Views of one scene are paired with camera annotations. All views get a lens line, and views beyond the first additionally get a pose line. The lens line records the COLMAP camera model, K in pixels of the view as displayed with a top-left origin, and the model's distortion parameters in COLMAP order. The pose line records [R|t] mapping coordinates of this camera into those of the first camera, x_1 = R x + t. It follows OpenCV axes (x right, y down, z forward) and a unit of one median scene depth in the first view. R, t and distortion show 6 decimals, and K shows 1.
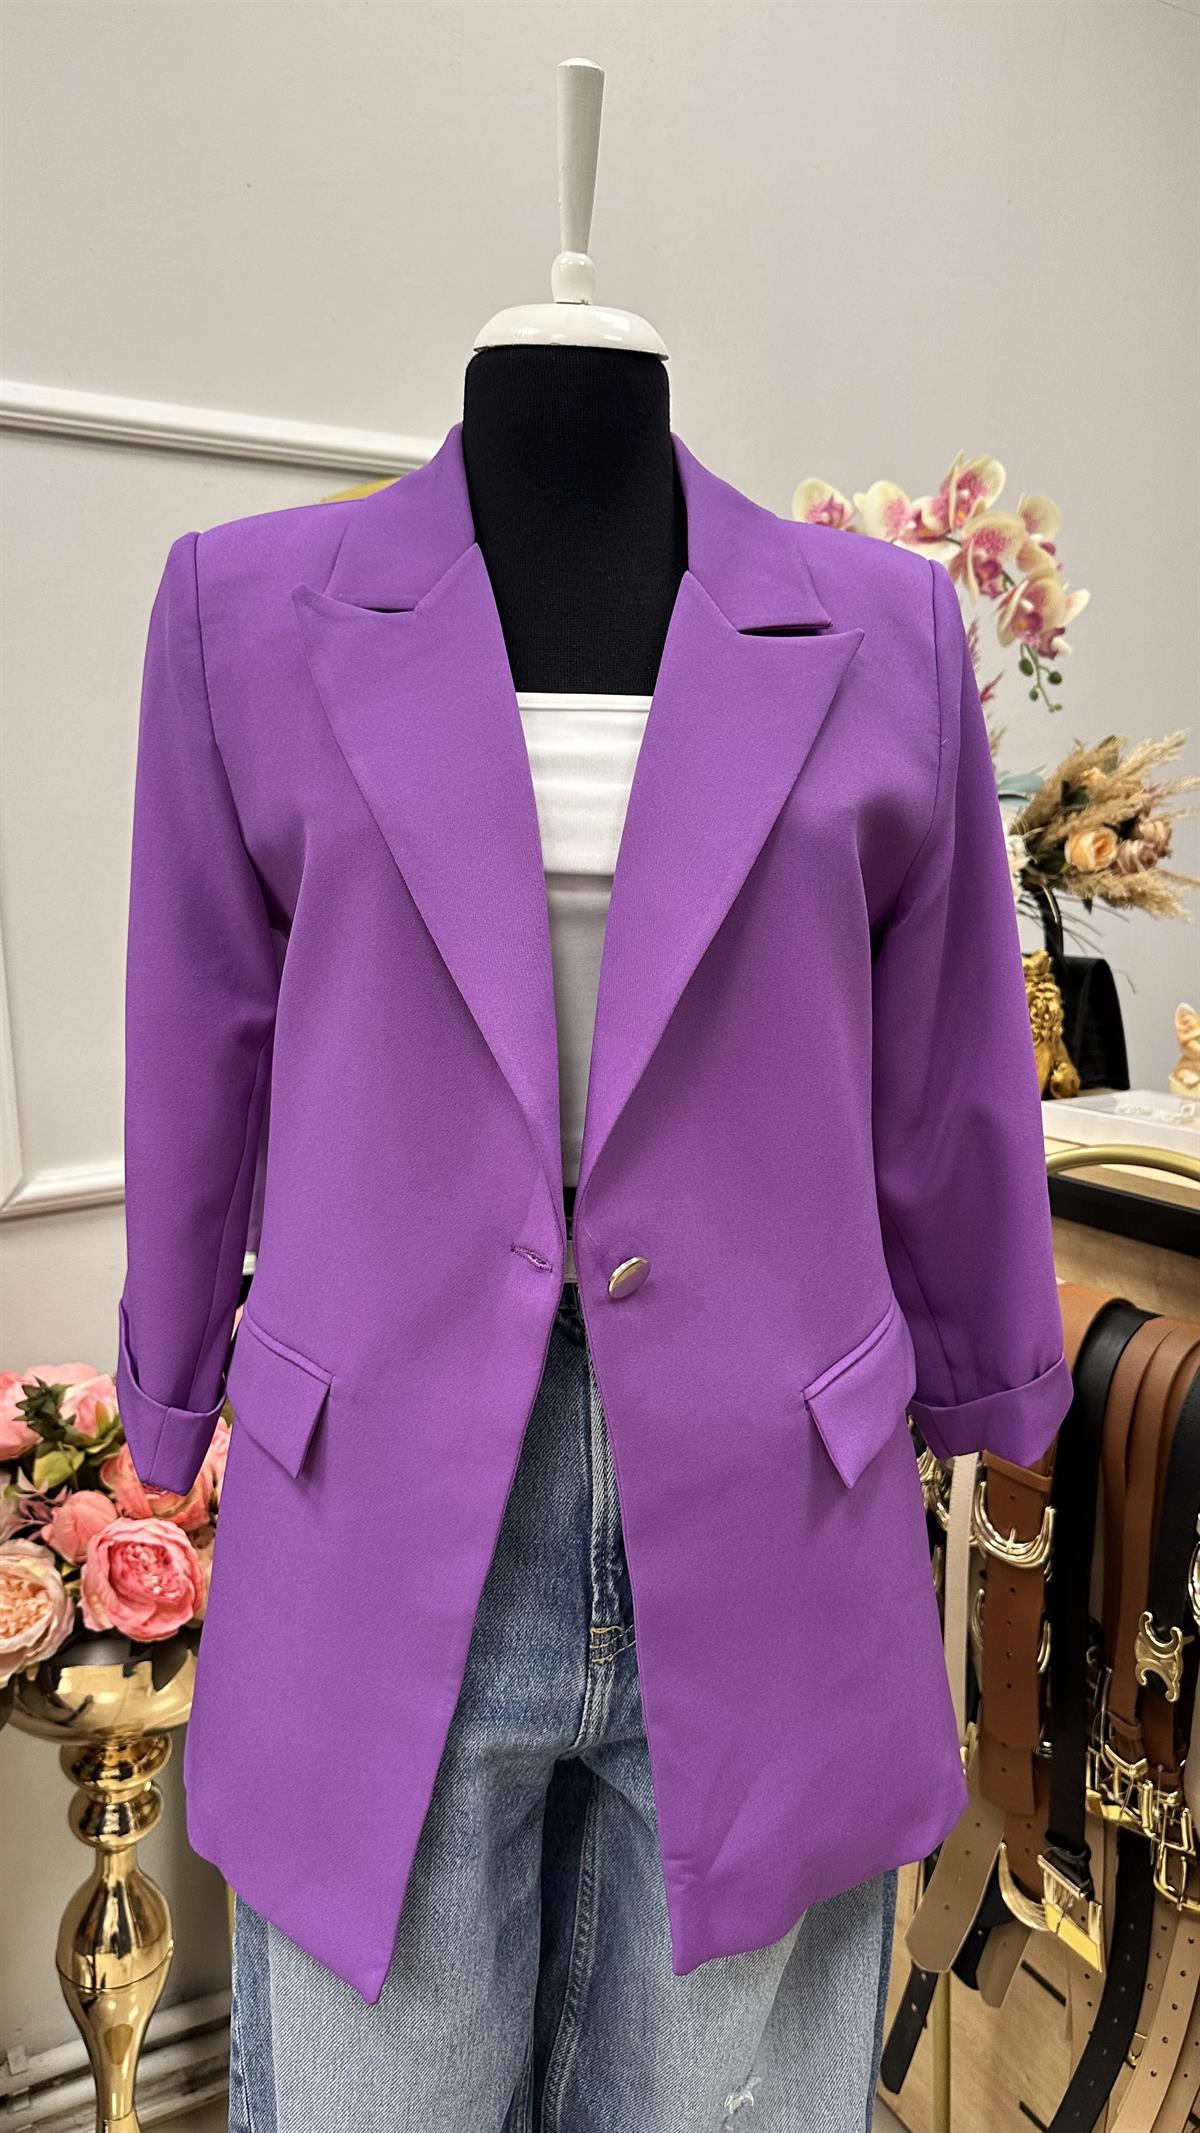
lens RADIAL K [[1570.4, 0, 599.7], [0, 1570.4, 1082.3], [0, 0, 1]] dist [0.000591, -0.025168]
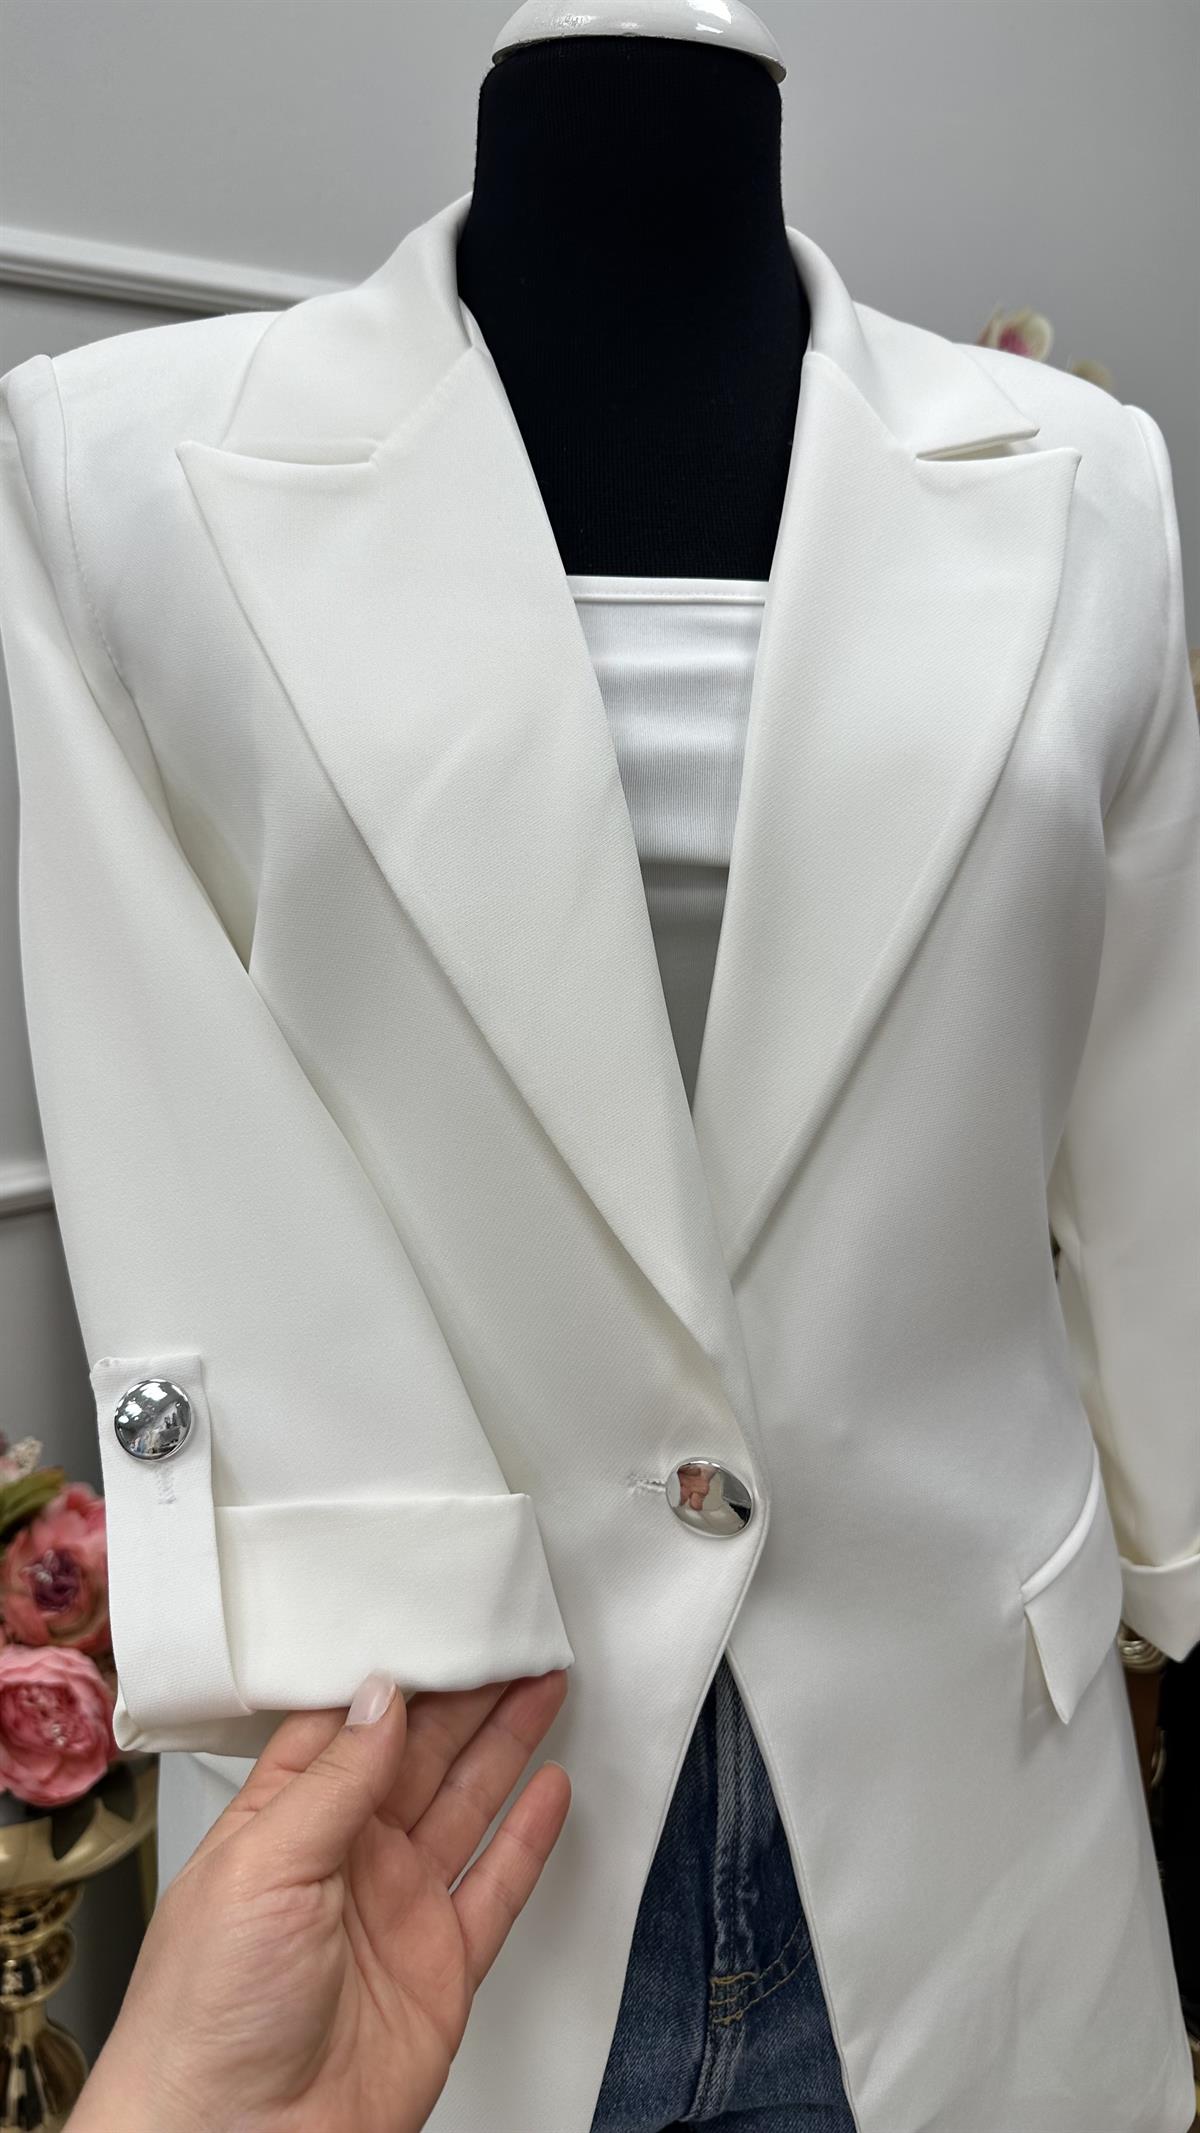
lens RADIAL K [[1570.4, 0, 590.5], [0, 1570.4, 1061.9], [0, 0, 1]] dist [0.000591, -0.025168]
pose [[0.998072, -0.015871, 0.060001, -0.059686], [0.012706, 0.998526, 0.052771, -0.054595], [-0.060750, -0.051907, 0.996802, 0.223311]]
